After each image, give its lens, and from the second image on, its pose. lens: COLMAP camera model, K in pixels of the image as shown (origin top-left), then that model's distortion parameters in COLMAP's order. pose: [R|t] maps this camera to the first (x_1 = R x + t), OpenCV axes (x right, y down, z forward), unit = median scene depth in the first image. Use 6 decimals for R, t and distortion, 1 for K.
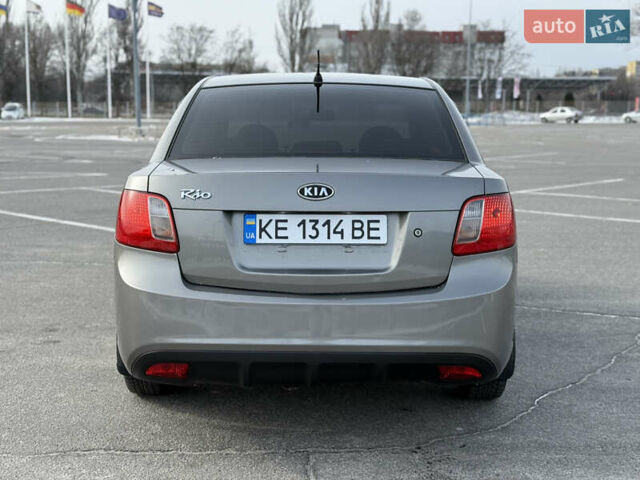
lens RADIAL K [[873.0, 0, 317.6], [0, 873.0, 238.3], [0, 0, 1]] dist [0.125468, 0.000000]
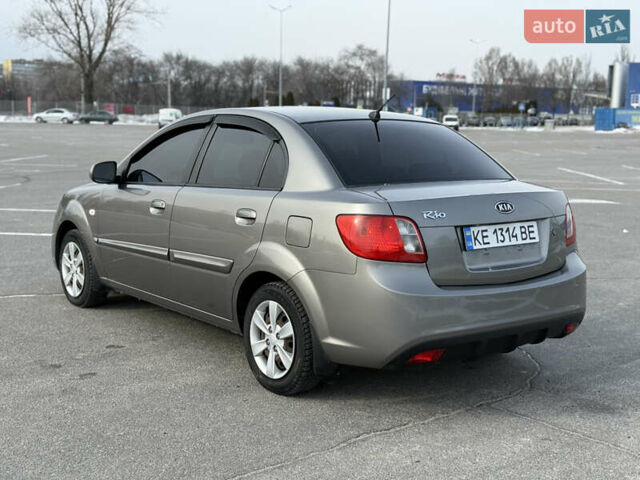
lens RADIAL K [[873.0, 0, 319.9], [0, 873.0, 238.6], [0, 0, 1]] dist [0.125468, 0.000000]
pose [[0.795419, -0.077318, 0.601108, -1.036414], [0.076378, 0.996710, 0.027134, -0.063279], [-0.601228, 0.024329, 0.798707, 0.090792]]
